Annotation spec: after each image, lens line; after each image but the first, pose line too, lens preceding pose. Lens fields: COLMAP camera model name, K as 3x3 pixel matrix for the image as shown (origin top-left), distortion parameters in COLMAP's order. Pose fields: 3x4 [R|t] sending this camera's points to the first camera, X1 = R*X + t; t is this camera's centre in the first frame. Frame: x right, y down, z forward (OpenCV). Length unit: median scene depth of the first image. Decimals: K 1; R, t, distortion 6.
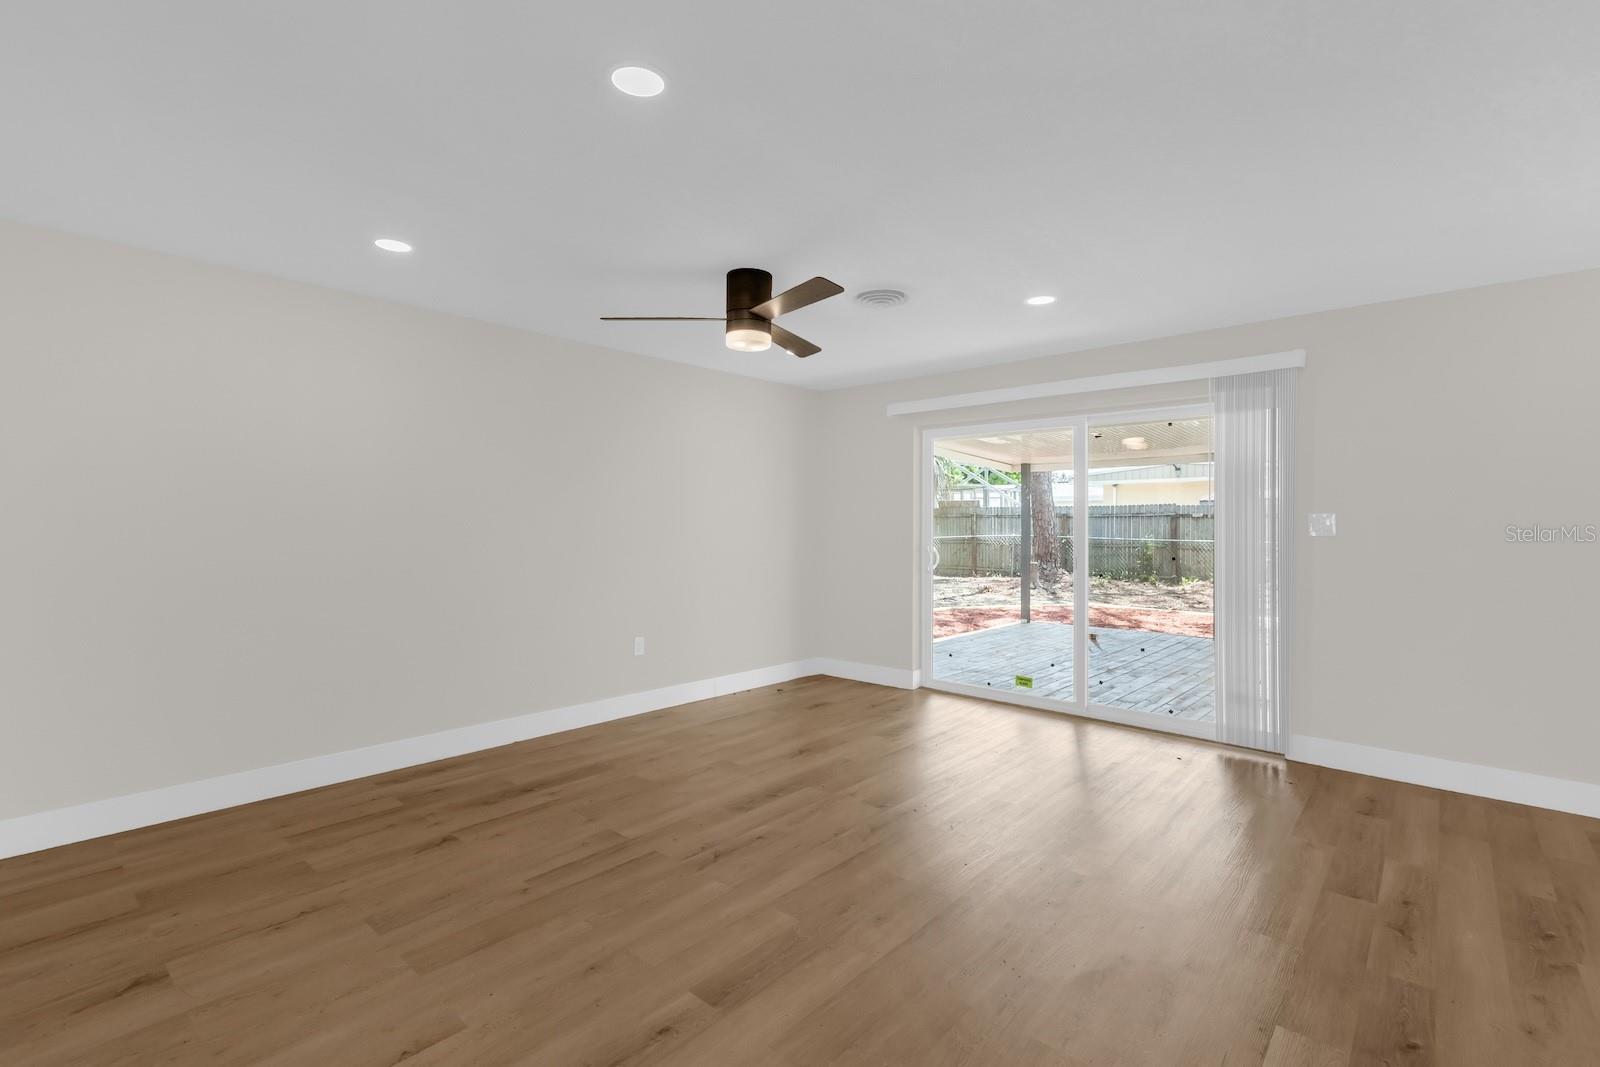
lens RADIAL K [[742.4, 0, 809.7], [0, 742.4, 501.2], [0, 0, 1]] dist [-0.000585, -0.000160]
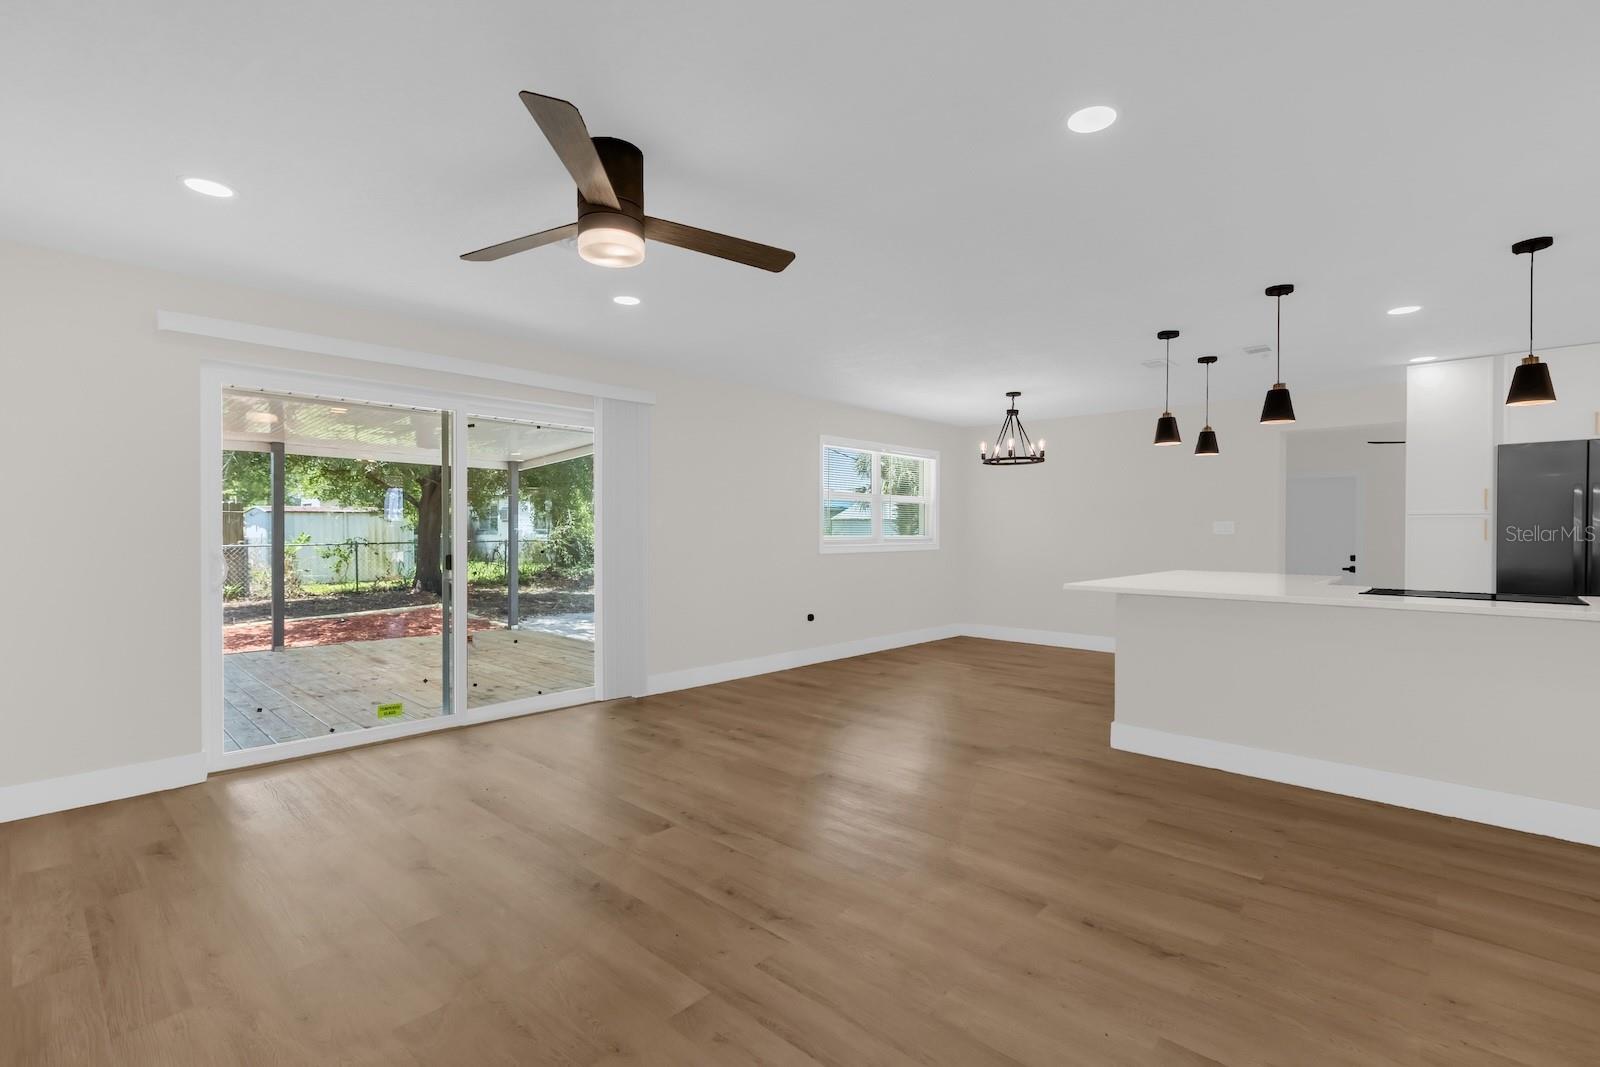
lens RADIAL K [[746.9, 0, 800.0], [0, 746.9, 533.5], [0, 0, 1]] dist [0.000060, -0.000018]
pose [[0.008871, -0.012632, 0.999881, -0.782518], [-0.028708, 0.999505, 0.012882, 0.037483], [-0.999548, -0.028818, 0.008504, 0.815995]]
